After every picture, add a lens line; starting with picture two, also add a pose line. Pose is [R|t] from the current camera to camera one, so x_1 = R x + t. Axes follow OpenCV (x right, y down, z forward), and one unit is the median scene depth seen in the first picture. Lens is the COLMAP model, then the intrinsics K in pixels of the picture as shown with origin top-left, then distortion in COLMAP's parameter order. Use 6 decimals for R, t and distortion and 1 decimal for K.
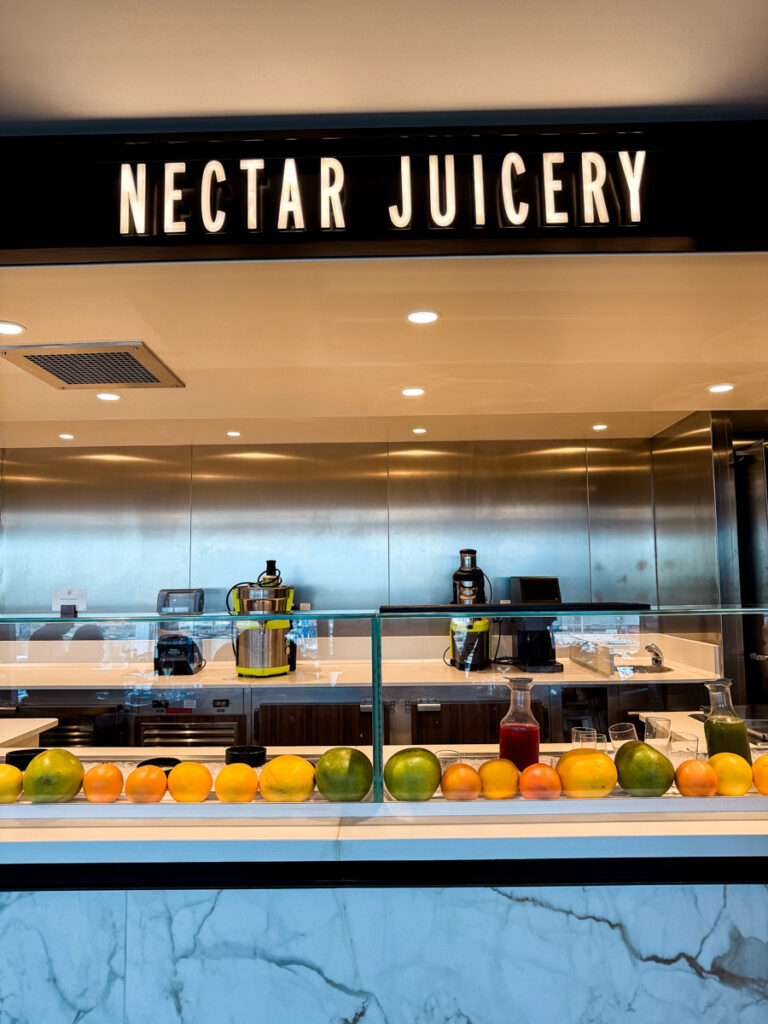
lens RADIAL K [[719.3, 0, 384.0], [0, 719.3, 510.0], [0, 0, 1]] dist [-0.004147, -0.000805]
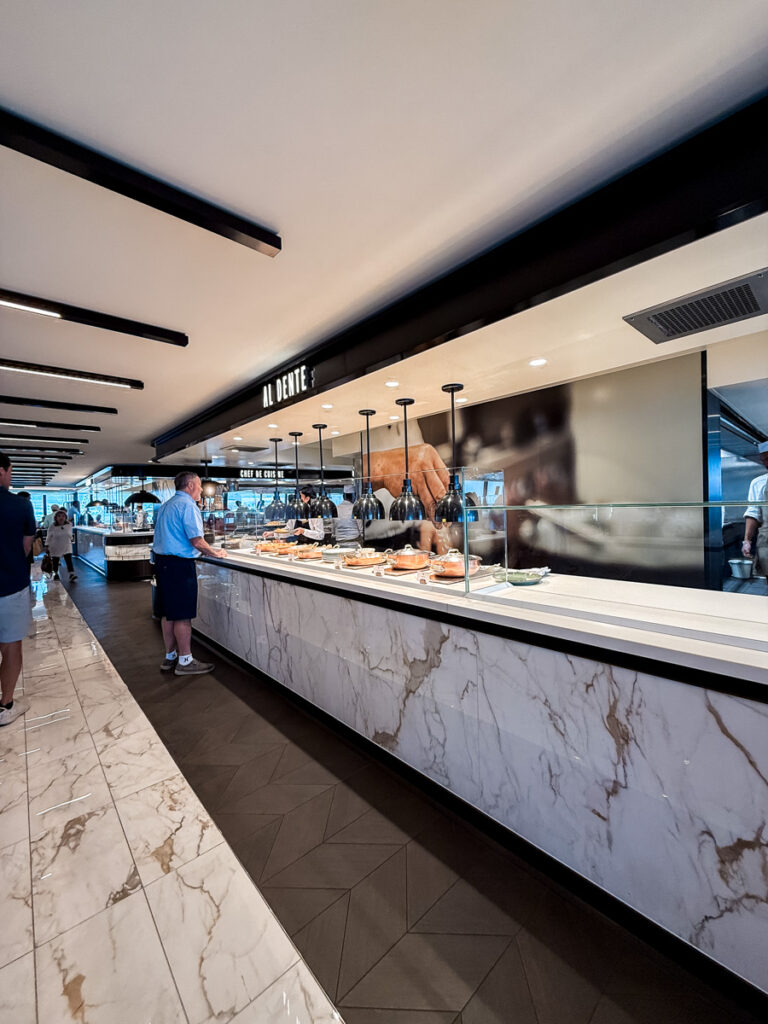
lens RADIAL K [[410.5, 0, 383.7], [0, 410.5, 513.4], [0, 0, 1]] dist [0.001773, 0.000151]
pose [[0.674465, 0.010881, -0.738227, 1.414120], [0.107933, 0.987696, 0.113170, -0.026631], [0.730375, -0.156008, 0.664991, -0.015139]]
